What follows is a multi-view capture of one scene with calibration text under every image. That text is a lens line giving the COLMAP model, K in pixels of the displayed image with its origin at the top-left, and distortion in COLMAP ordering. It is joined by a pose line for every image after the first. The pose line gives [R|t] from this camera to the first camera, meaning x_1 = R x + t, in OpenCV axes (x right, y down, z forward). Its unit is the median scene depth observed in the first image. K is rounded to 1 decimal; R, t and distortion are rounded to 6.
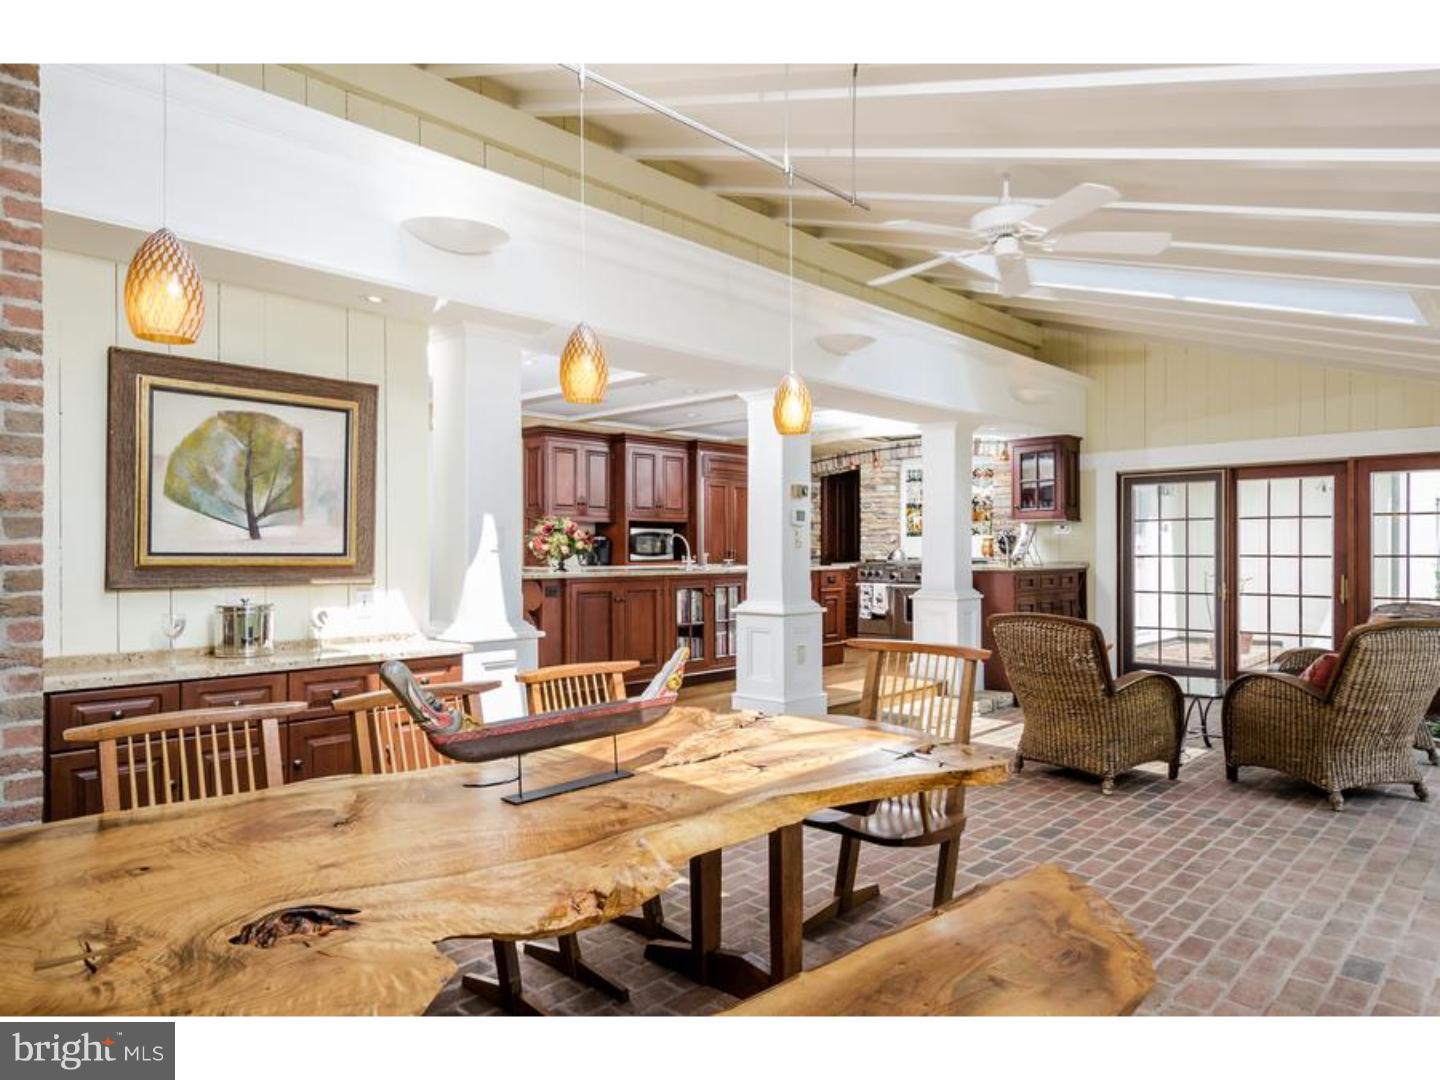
lens RADIAL K [[854.6, 0, 725.8], [0, 854.6, 543.9], [0, 0, 1]] dist [0.021471, 0.000291]
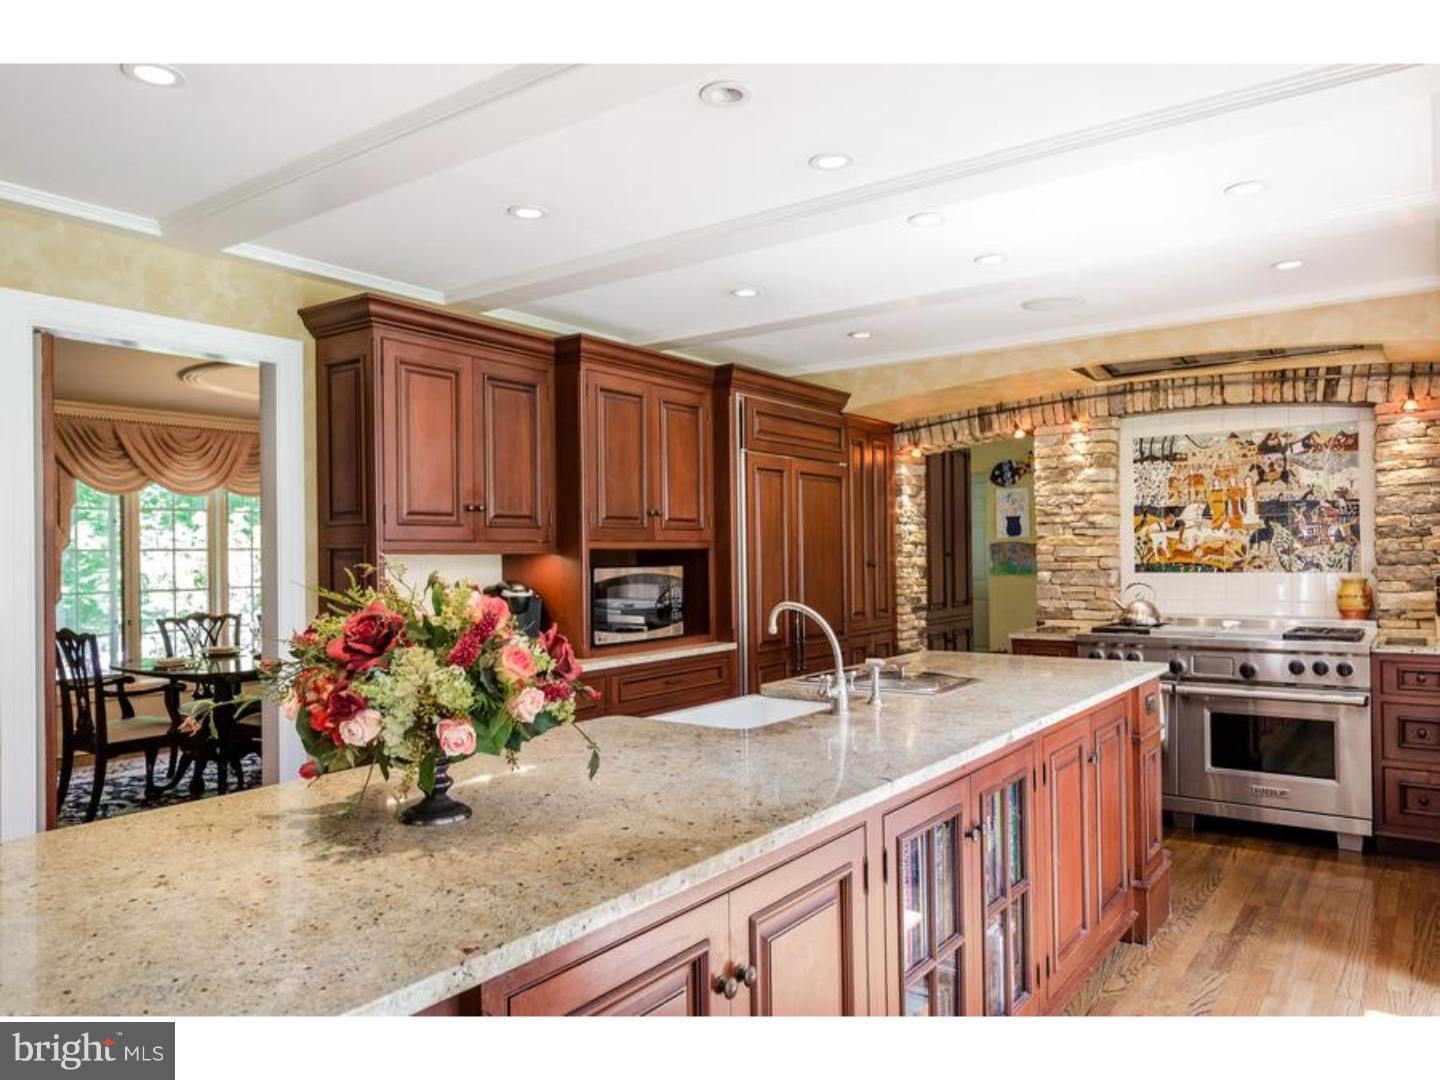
lens RADIAL K [[969.2, 0, 740.4], [0, 969.2, 551.8], [0, 0, 1]] dist [0.026572, -0.006789]
pose [[0.990689, -0.009461, 0.135815, -0.096747], [0.009326, 0.999955, 0.001629, -0.024213], [-0.135824, -0.000347, 0.990733, 0.484106]]
